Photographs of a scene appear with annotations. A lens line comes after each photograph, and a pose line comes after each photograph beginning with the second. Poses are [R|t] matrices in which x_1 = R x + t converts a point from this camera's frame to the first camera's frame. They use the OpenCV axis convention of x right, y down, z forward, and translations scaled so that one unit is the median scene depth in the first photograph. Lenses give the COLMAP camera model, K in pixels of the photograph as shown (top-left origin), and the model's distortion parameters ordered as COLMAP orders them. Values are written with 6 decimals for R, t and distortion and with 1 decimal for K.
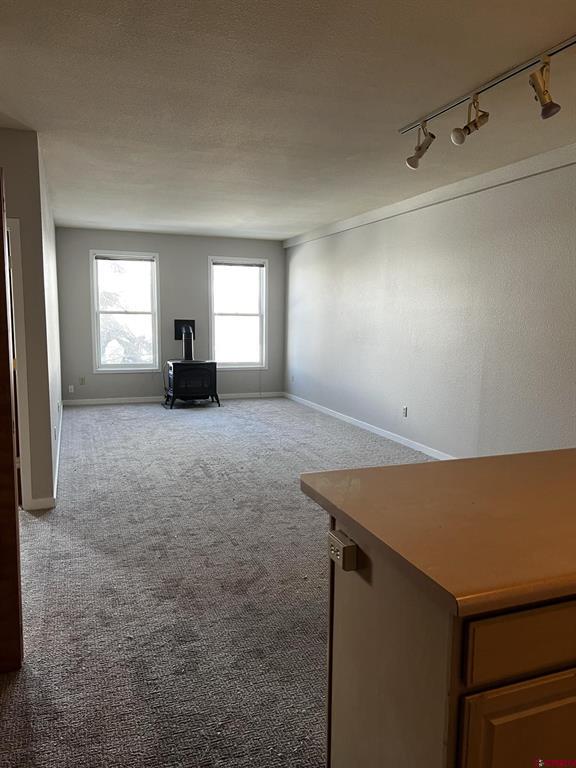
lens RADIAL K [[573.8, 0, 291.0], [0, 573.8, 385.5], [0, 0, 1]] dist [0.025404, -0.013258]
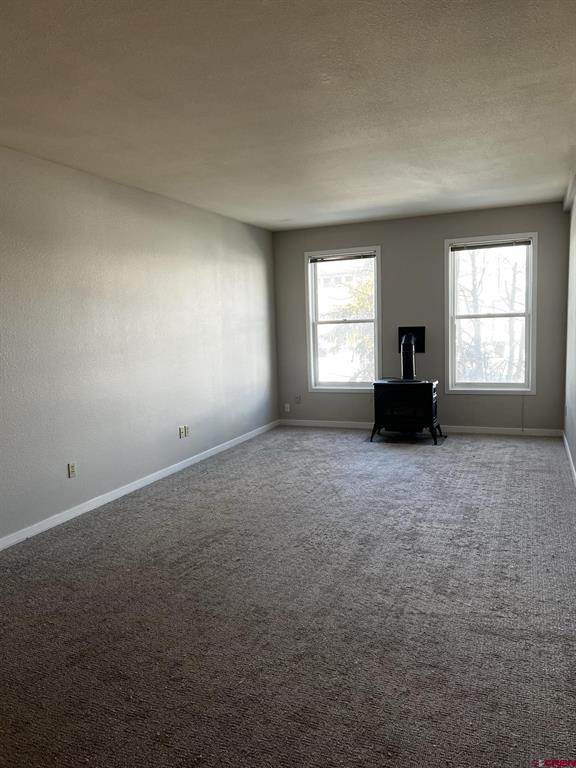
lens RADIAL K [[573.8, 0, 266.6], [0, 573.8, 391.8], [0, 0, 1]] dist [0.025404, -0.013258]
pose [[0.723118, 0.041126, -0.689499, 0.216320], [-0.039027, 0.999064, 0.018661, -0.034513], [0.689621, 0.013414, 0.724046, 0.309418]]
